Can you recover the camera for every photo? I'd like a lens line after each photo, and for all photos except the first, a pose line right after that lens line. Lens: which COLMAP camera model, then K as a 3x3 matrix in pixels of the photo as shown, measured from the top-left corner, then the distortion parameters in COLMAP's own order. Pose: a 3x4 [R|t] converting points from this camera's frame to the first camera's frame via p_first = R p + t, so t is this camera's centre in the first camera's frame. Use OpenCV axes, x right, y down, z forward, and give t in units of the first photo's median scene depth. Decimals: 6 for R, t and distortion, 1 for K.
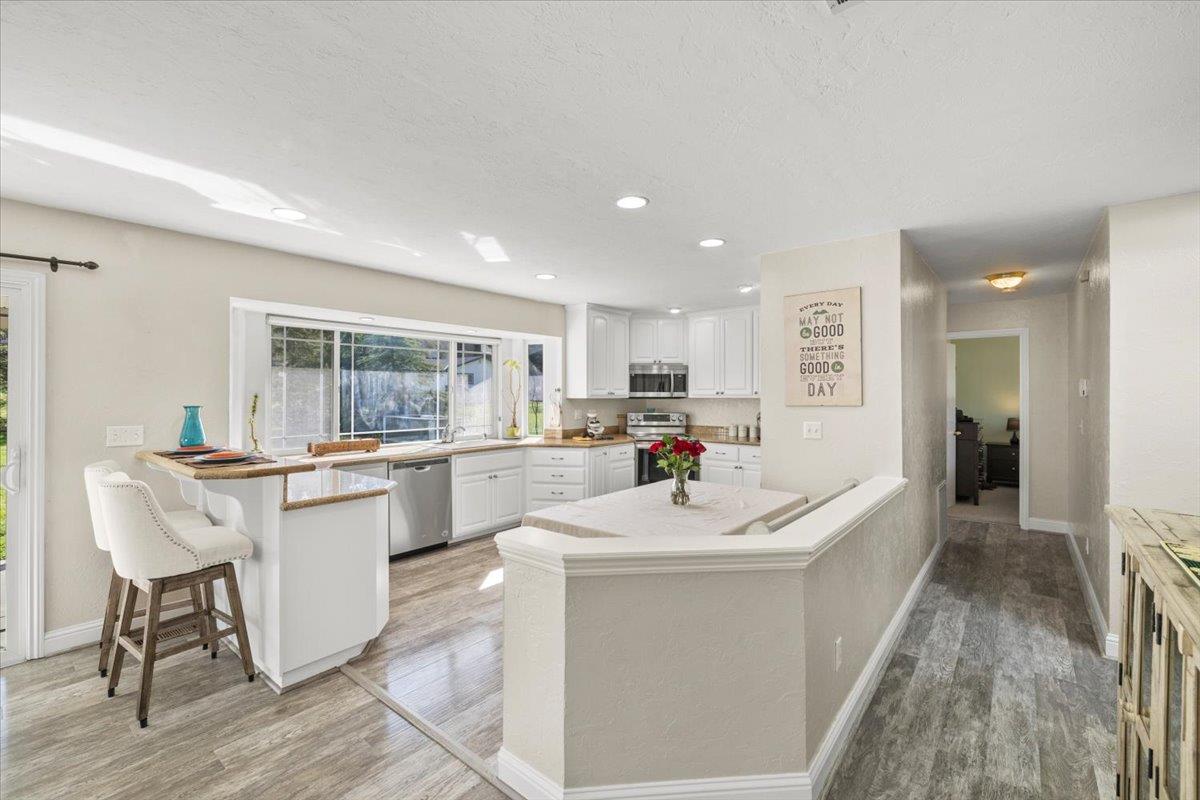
lens RADIAL K [[514.6, 0, 591.5], [0, 514.6, 395.0], [0, 0, 1]] dist [0.000136, 0.000128]
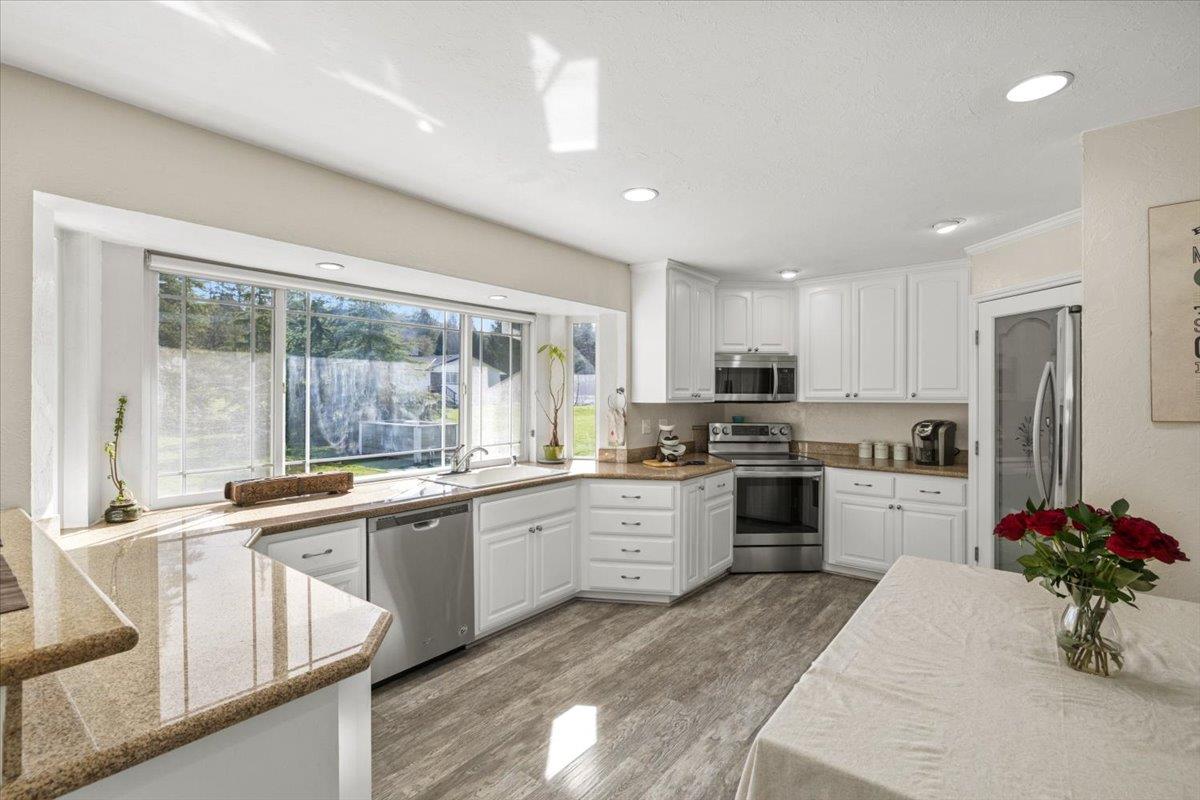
lens RADIAL K [[550.2, 0, 589.1], [0, 550.2, 398.1], [0, 0, 1]] dist [-0.000251, 0.000070]
pose [[0.999933, 0.001416, 0.011479, -0.133935], [-0.001448, 0.999995, 0.002831, -0.001955], [-0.011475, -0.002847, 0.999930, 0.332286]]
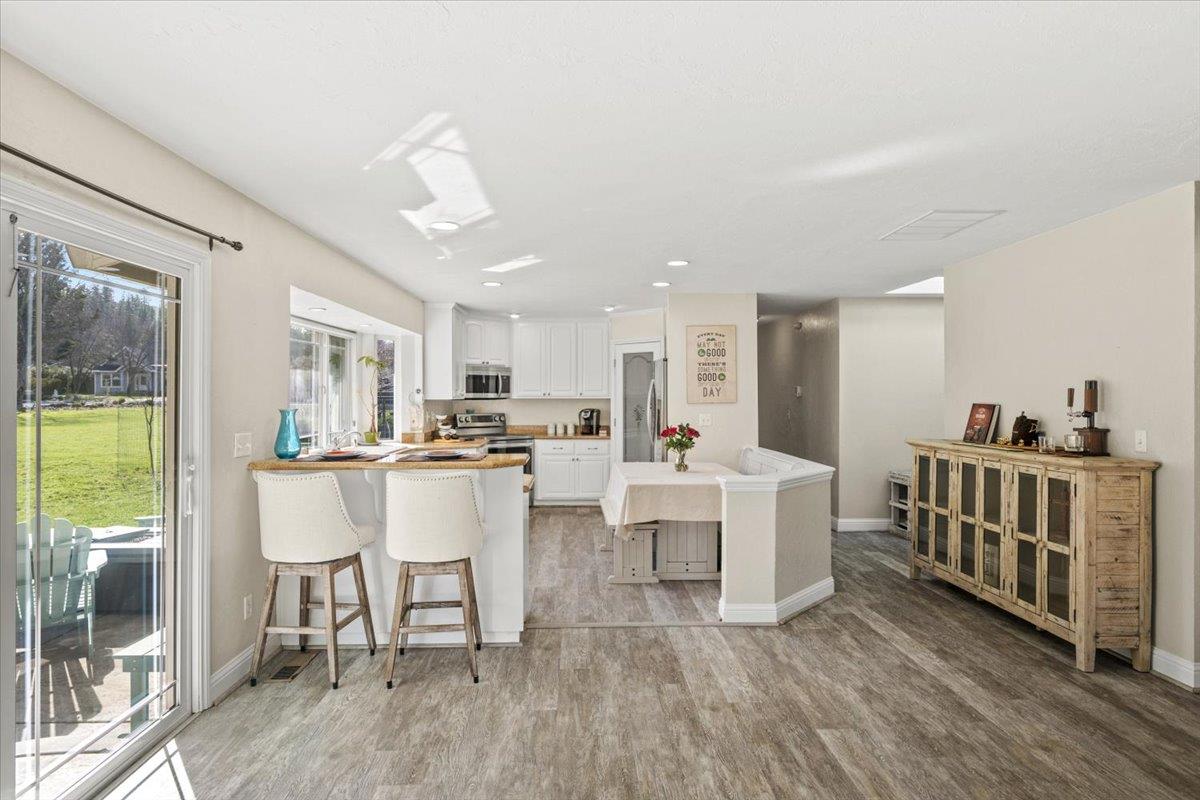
lens RADIAL K [[638.3, 0, 593.7], [0, 638.3, 399.7], [0, 0, 1]] dist [0.001160, 0.000724]
pose [[0.754893, -0.004980, 0.655829, -0.692944], [0.001183, 0.999980, 0.006231, -0.000264], [-0.655847, -0.003928, 0.754884, -0.109523]]
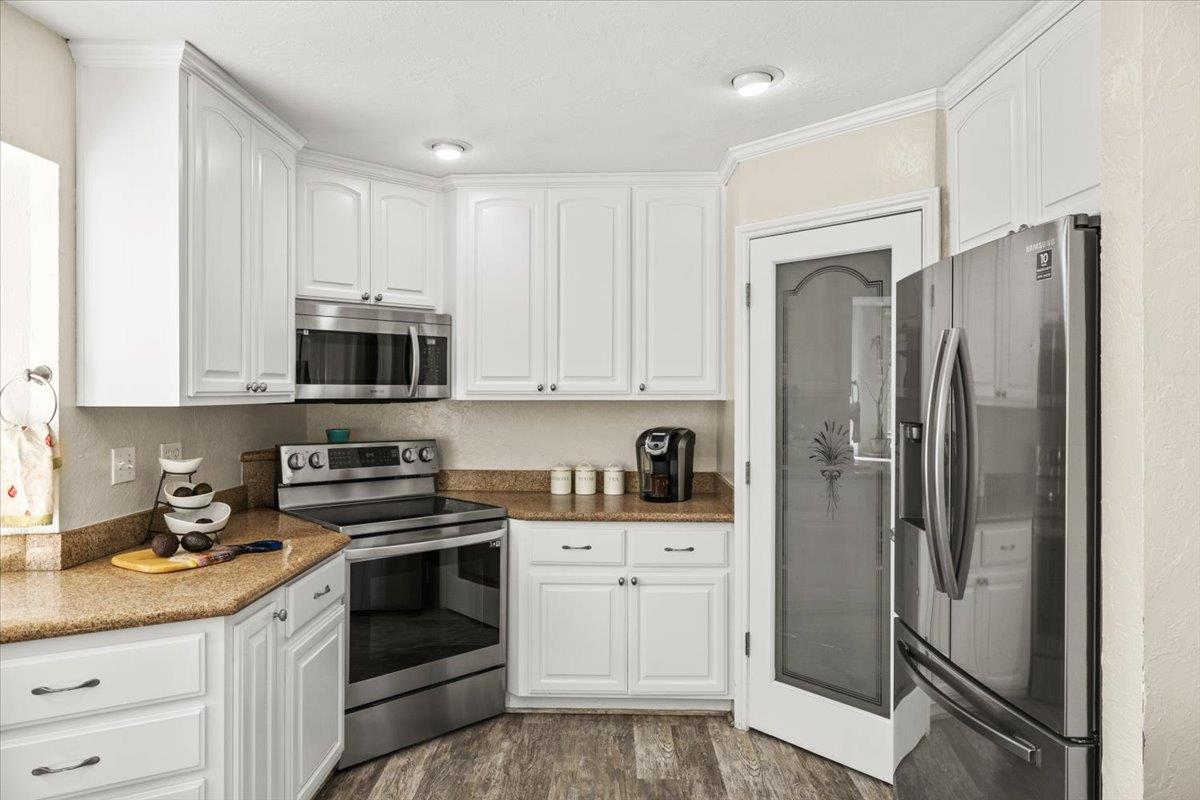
lens RADIAL K [[753.4, 0, 596.5], [0, 753.4, 391.4], [0, 0, 1]] dist [0.000509, 0.000688]
pose [[0.787216, -0.000676, 0.616677, -0.091035], [-0.000654, 0.999998, 0.001930, -0.002803], [-0.616678, -0.001923, 0.787214, 0.645880]]
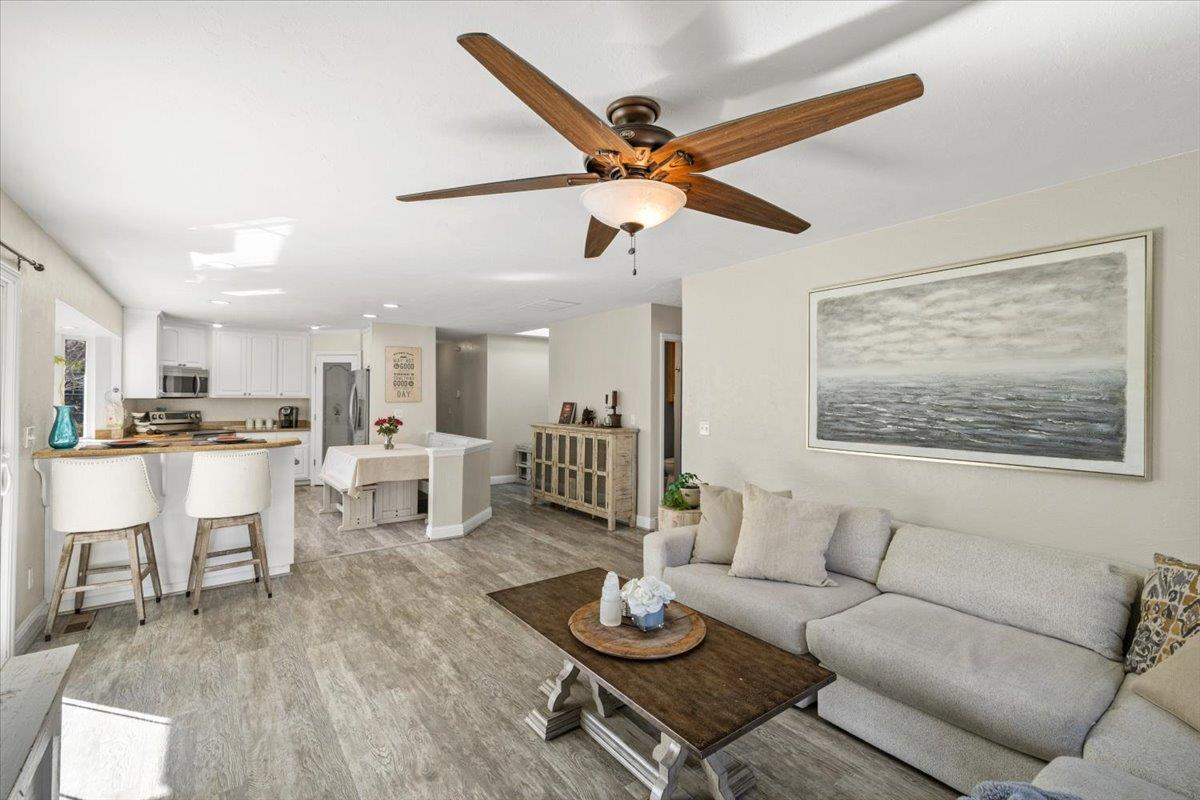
lens RADIAL K [[514.6, 0, 591.5], [0, 514.6, 395.0], [0, 0, 1]] dist [0.000136, 0.000128]
pose [[0.244256, 0.005825, 0.969693, -0.955960], [-0.006564, 0.999969, -0.004354, -0.001703], [-0.969689, -0.005302, 0.244286, -0.170382]]
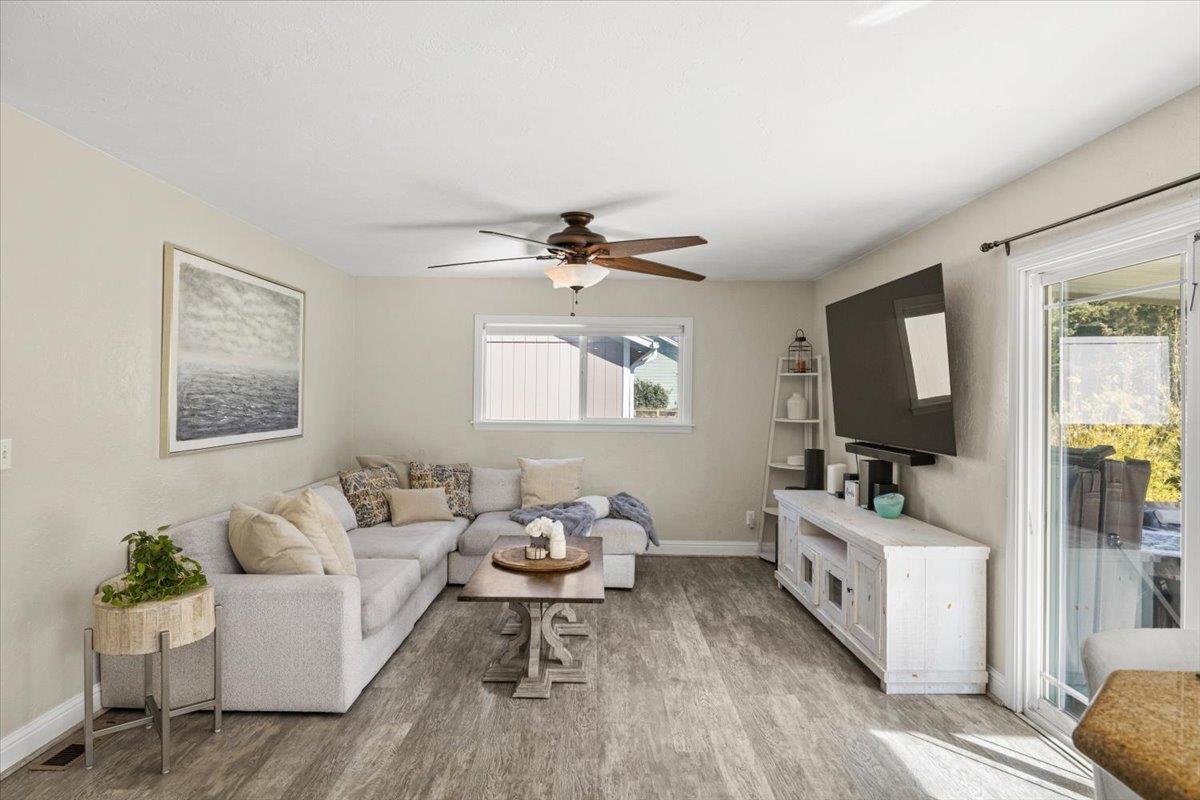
lens RADIAL K [[687.2, 0, 592.8], [0, 687.2, 393.5], [0, 0, 1]] dist [0.004148, 0.001143]
pose [[-0.774131, -0.010144, -0.632945, -0.131408], [-0.011712, 0.999930, -0.001701, -0.000713], [0.632918, 0.006096, -0.774195, 0.497936]]
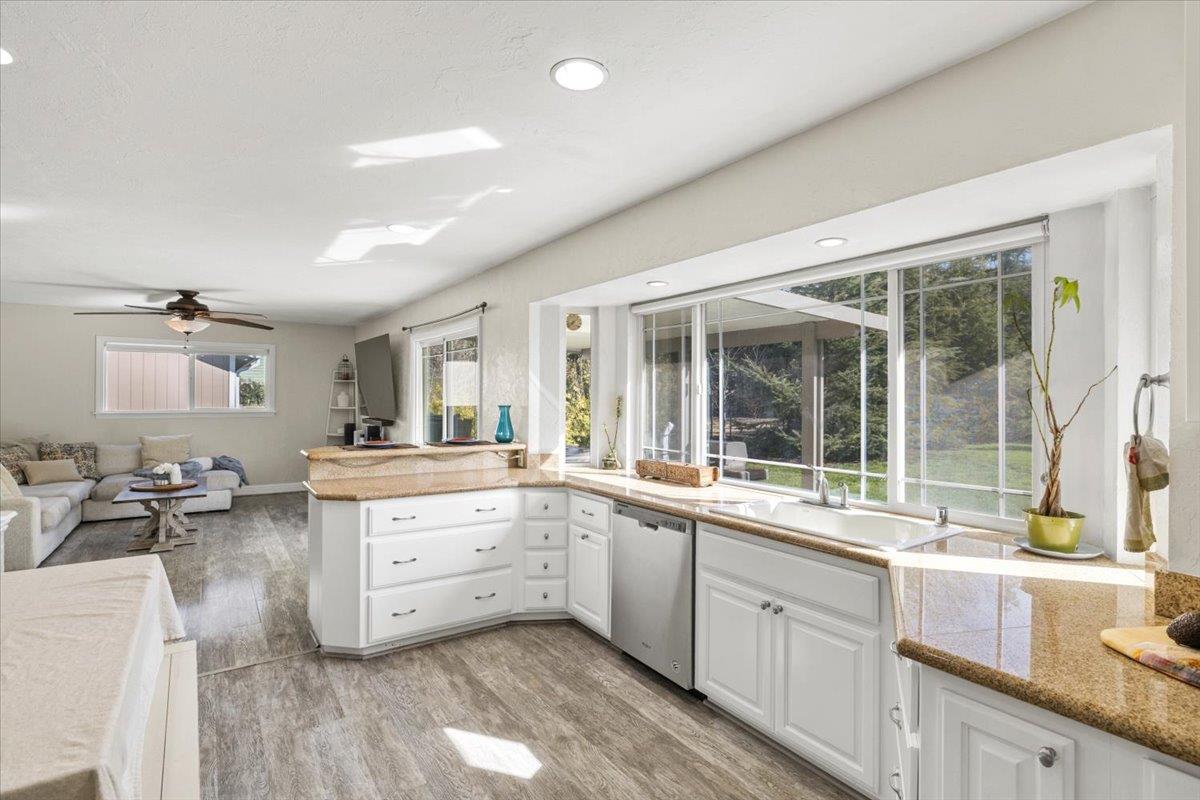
lens RADIAL K [[576.2, 0, 598.2], [0, 576.2, 393.8], [0, 0, 1]] dist [-0.002542, 0.000190]
pose [[-0.278008, -0.003822, -0.960571, 0.265885], [-0.006314, 0.999978, -0.002151, -0.002432], [0.960558, 0.005467, -0.278026, 0.989109]]
